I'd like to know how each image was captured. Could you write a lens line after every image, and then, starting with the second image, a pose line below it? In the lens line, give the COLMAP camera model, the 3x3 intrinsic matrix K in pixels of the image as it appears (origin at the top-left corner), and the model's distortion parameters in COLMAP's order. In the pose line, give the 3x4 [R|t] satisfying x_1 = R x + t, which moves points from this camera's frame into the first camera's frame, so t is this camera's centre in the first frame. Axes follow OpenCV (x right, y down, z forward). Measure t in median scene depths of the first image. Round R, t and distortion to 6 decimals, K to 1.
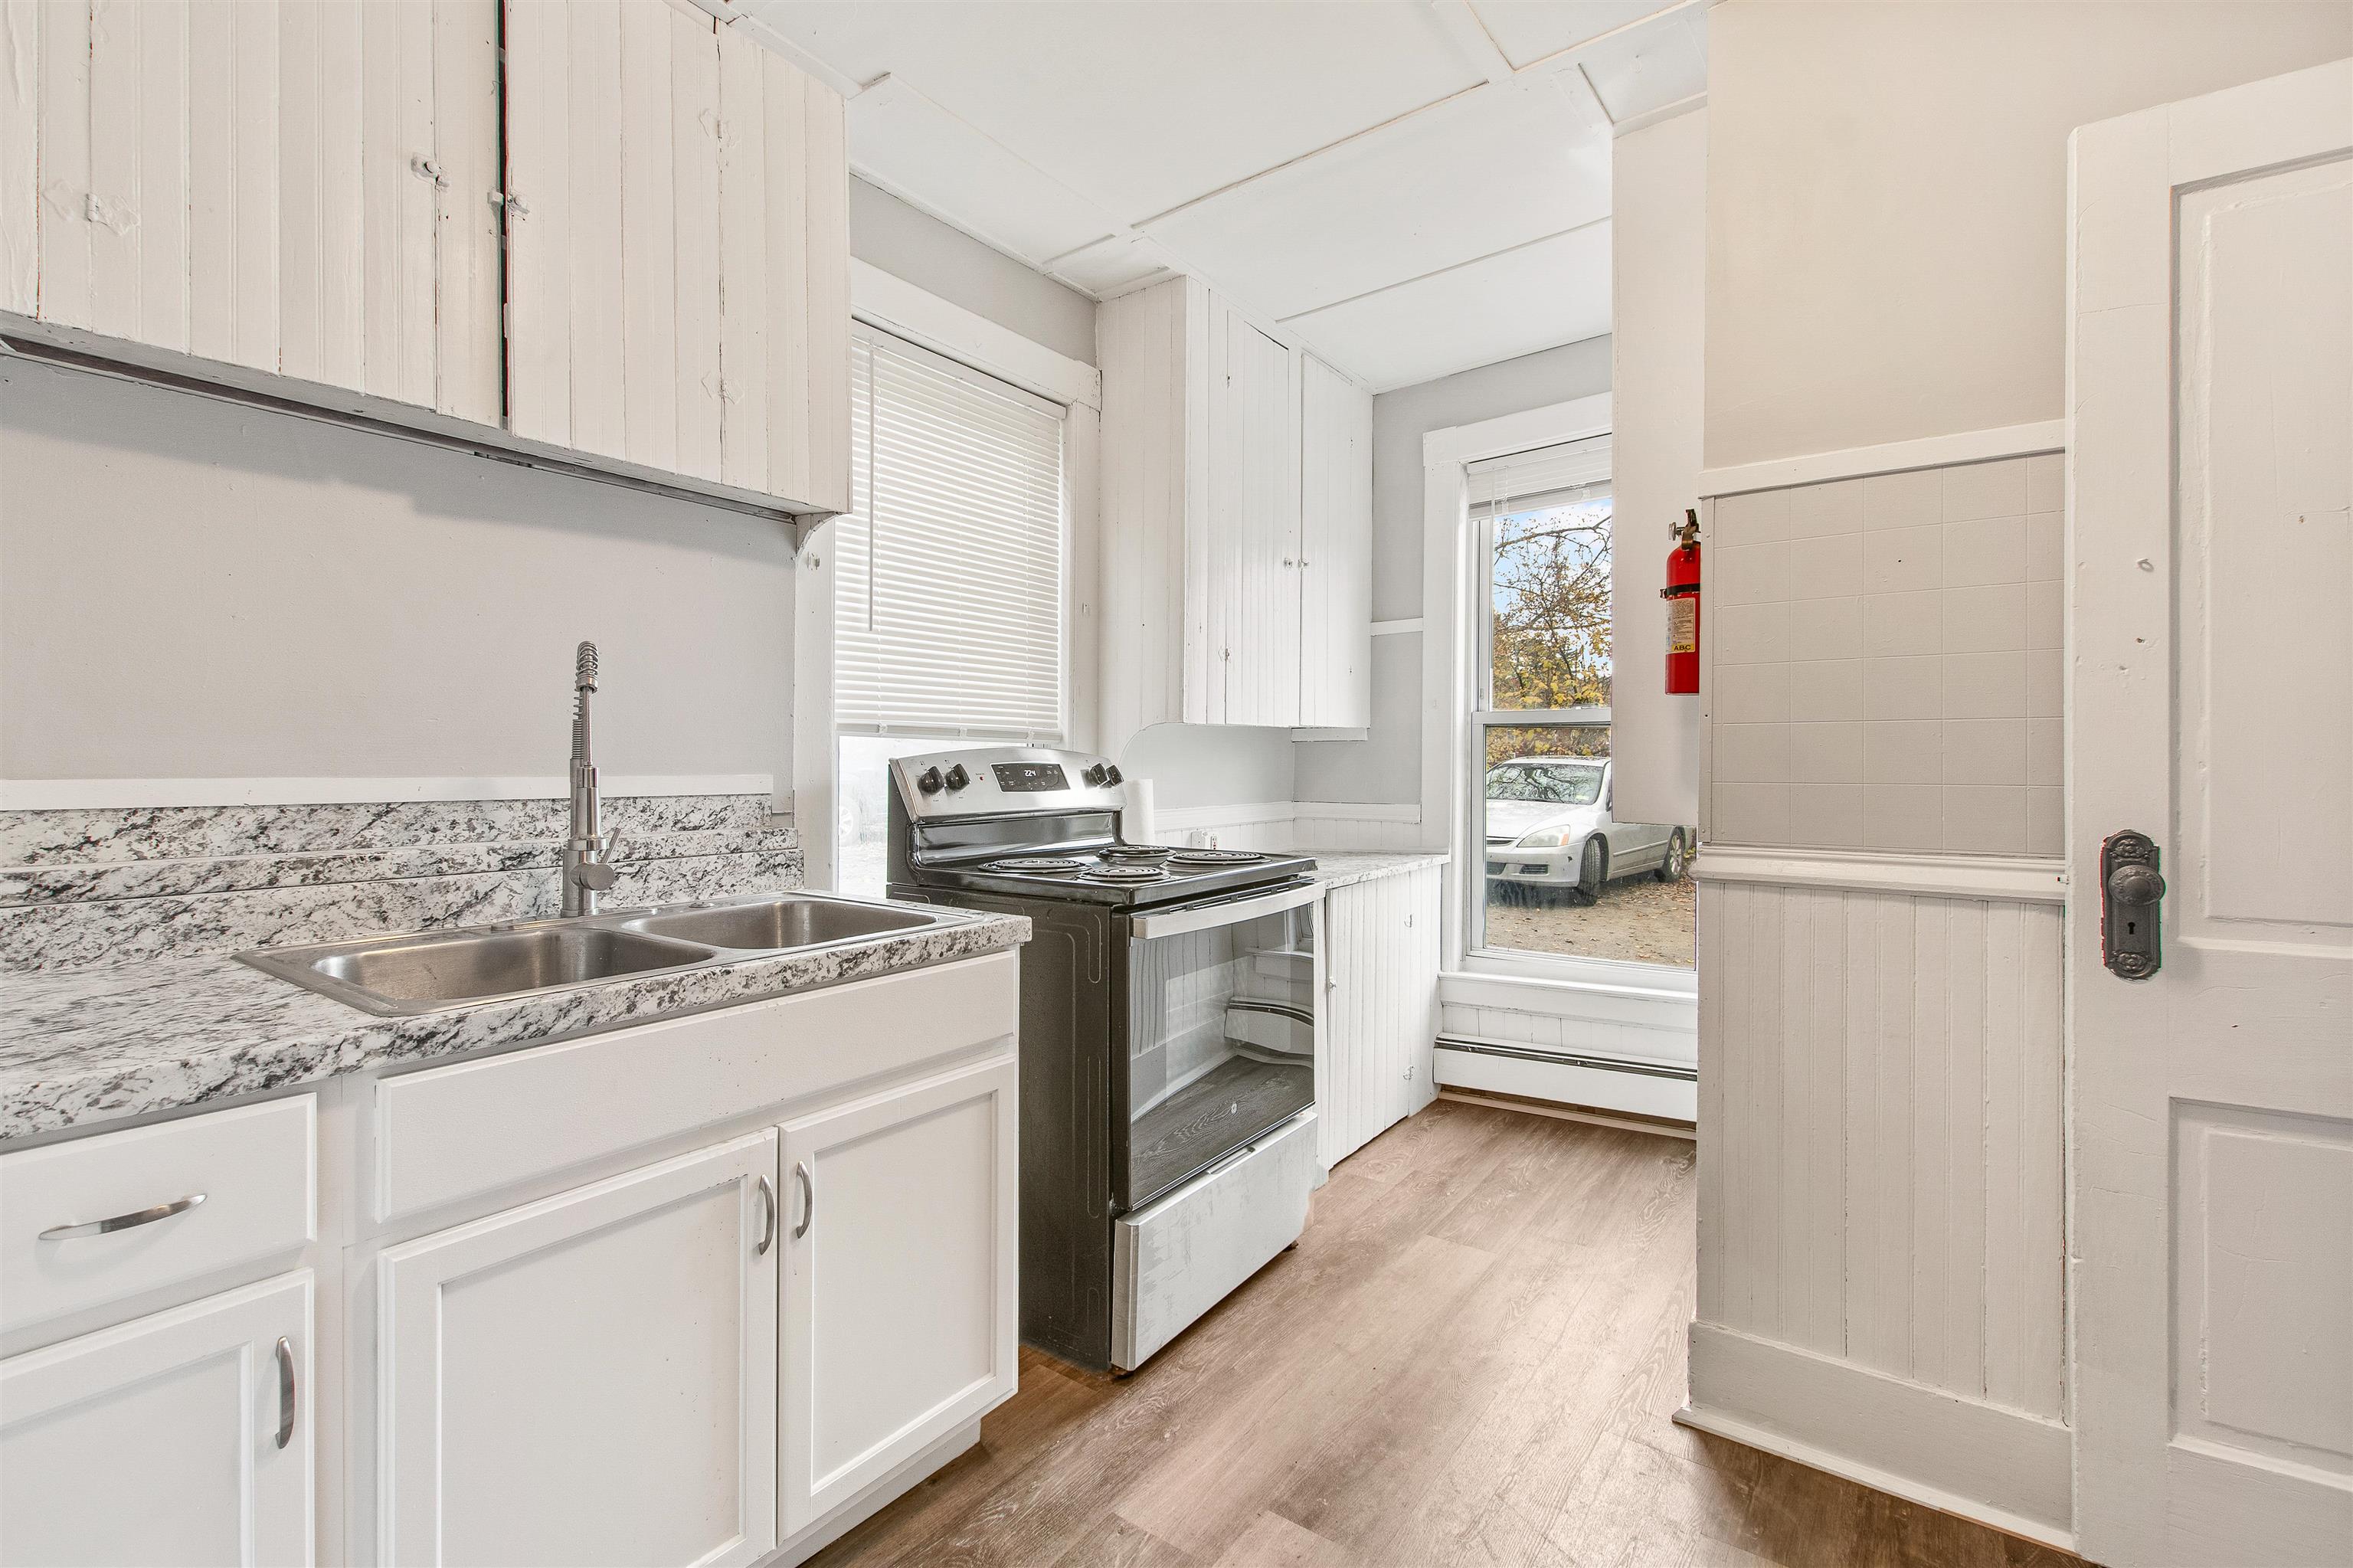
lens RADIAL K [[1049.9, 0, 1174.0], [0, 1049.9, 764.1], [0, 0, 1]] dist [0.004542, -0.000055]
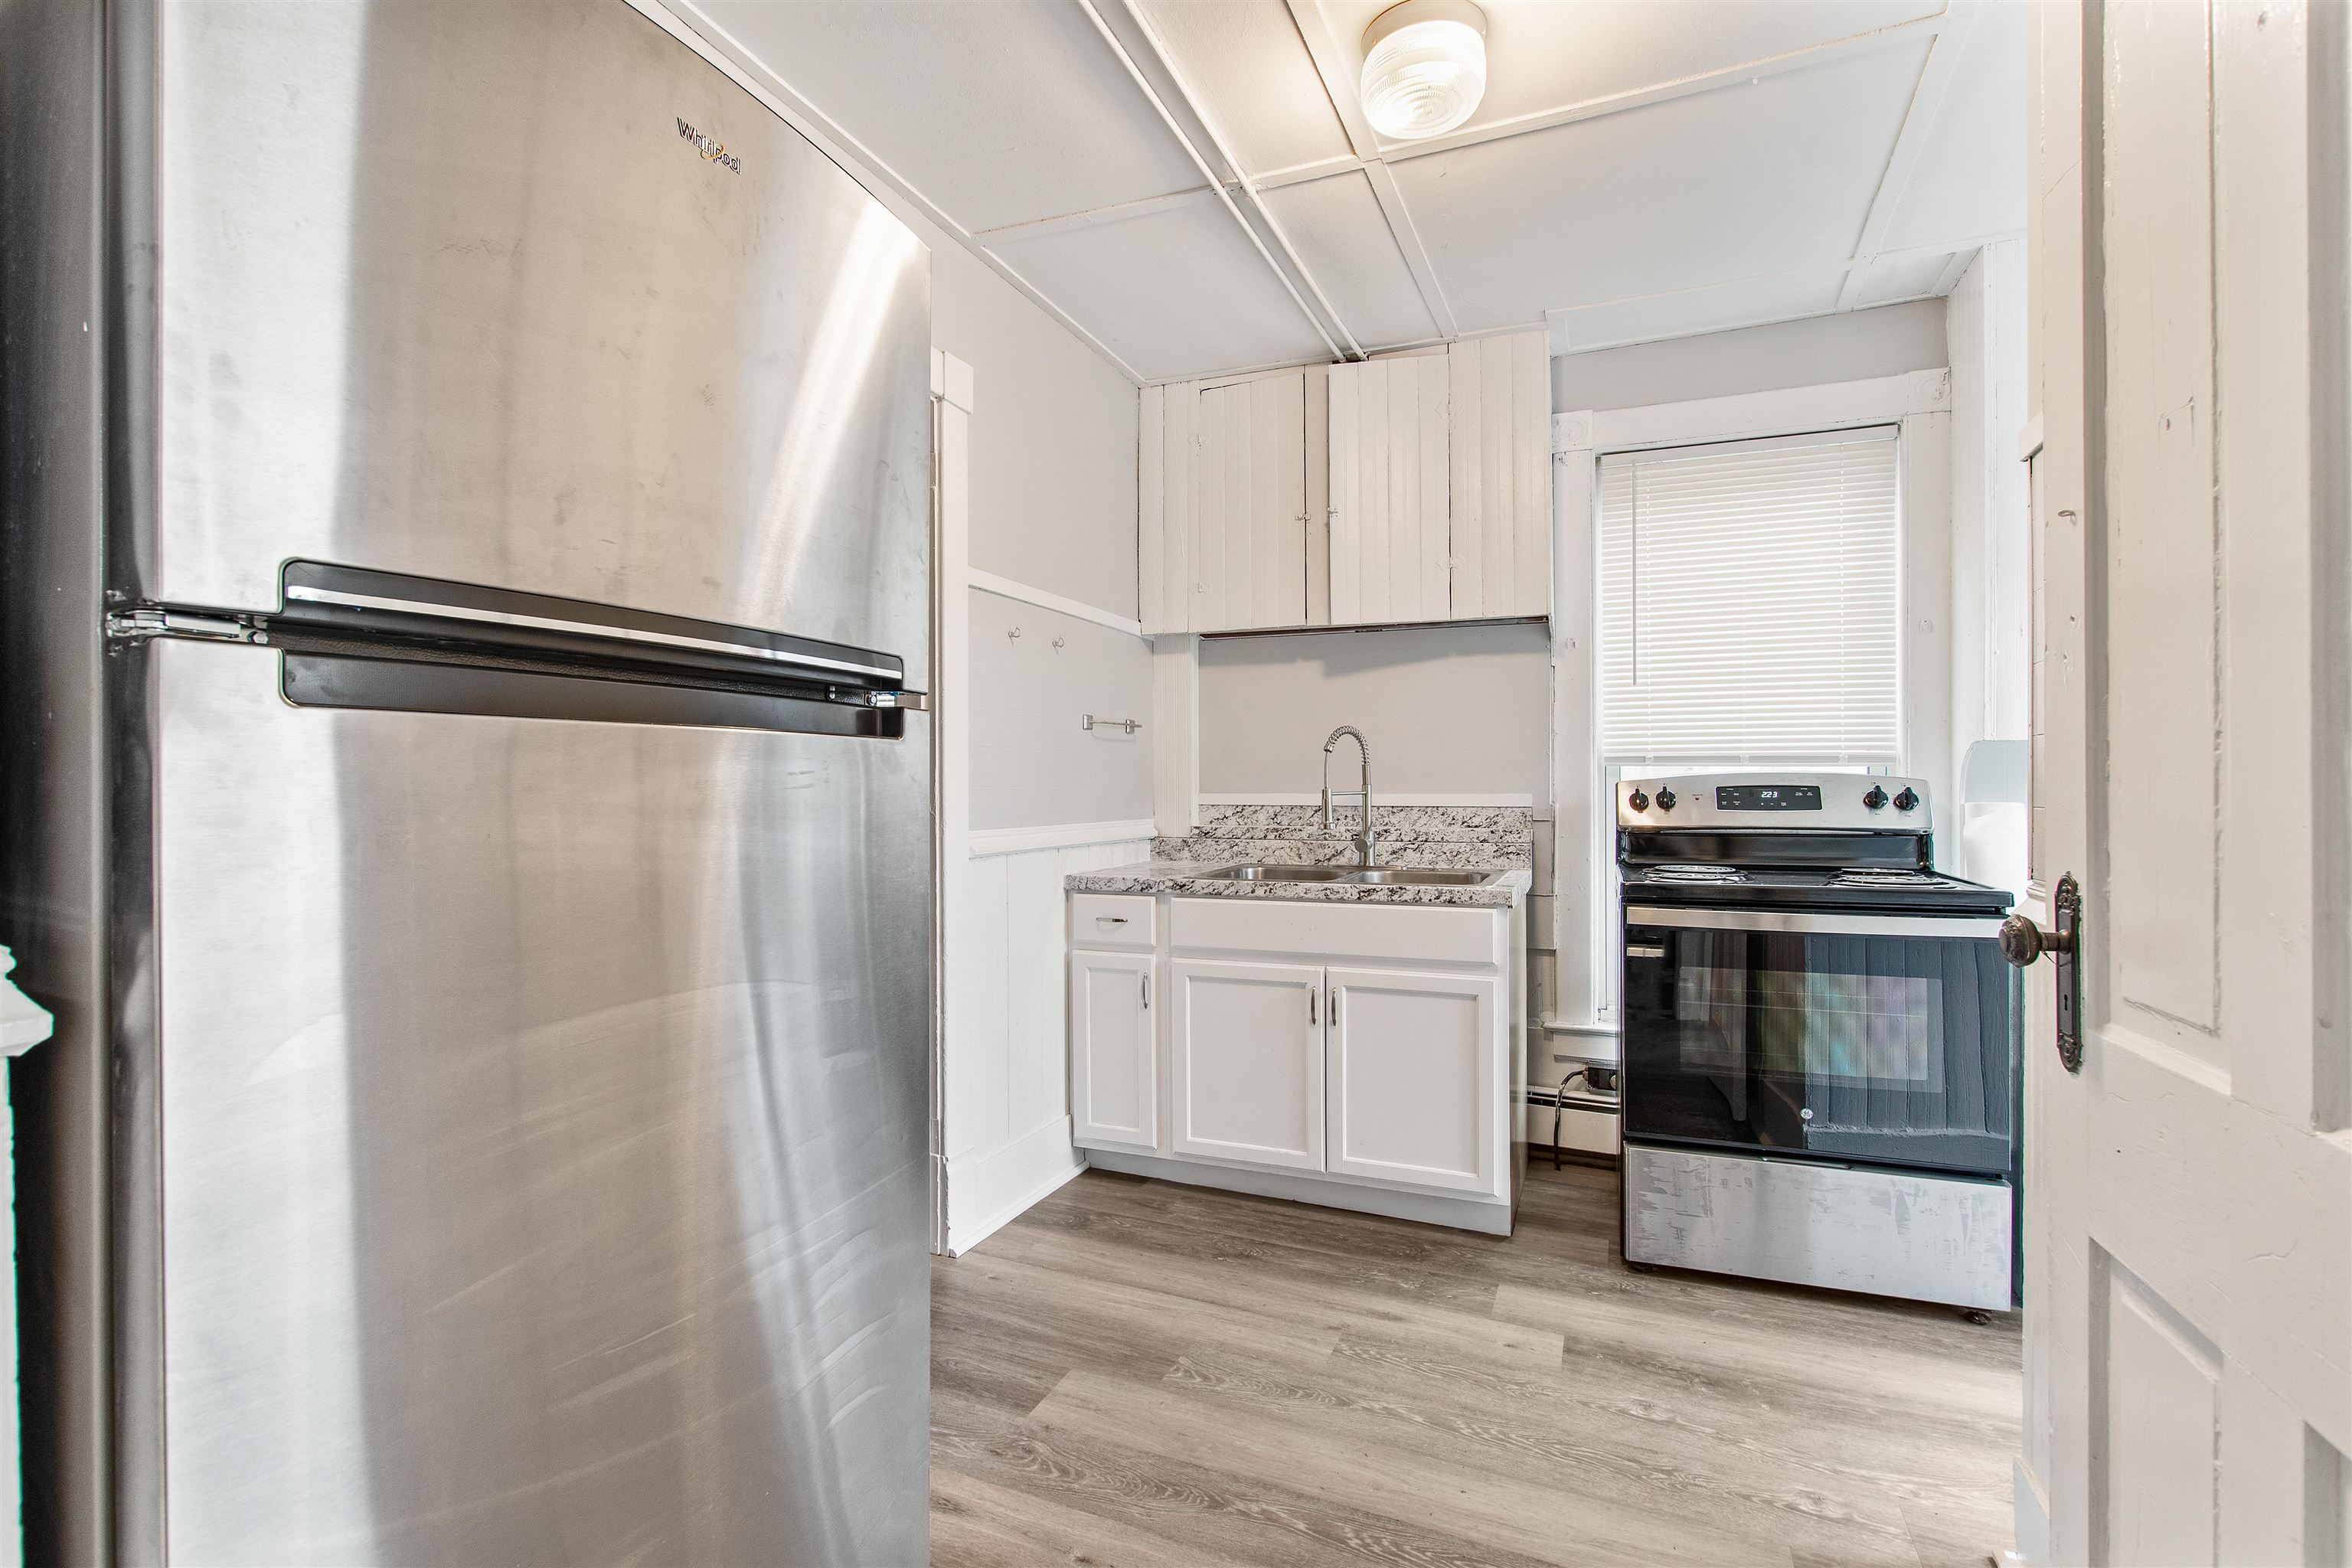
lens RADIAL K [[1091.2, 0, 1184.1], [0, 1091.2, 790.0], [0, 0, 1]] dist [-0.002301, -0.000080]
pose [[0.257121, 0.001737, -0.966378, 1.366349], [0.002835, 0.999993, 0.002551, -0.001625], [0.966375, -0.003395, 0.257114, 0.169321]]
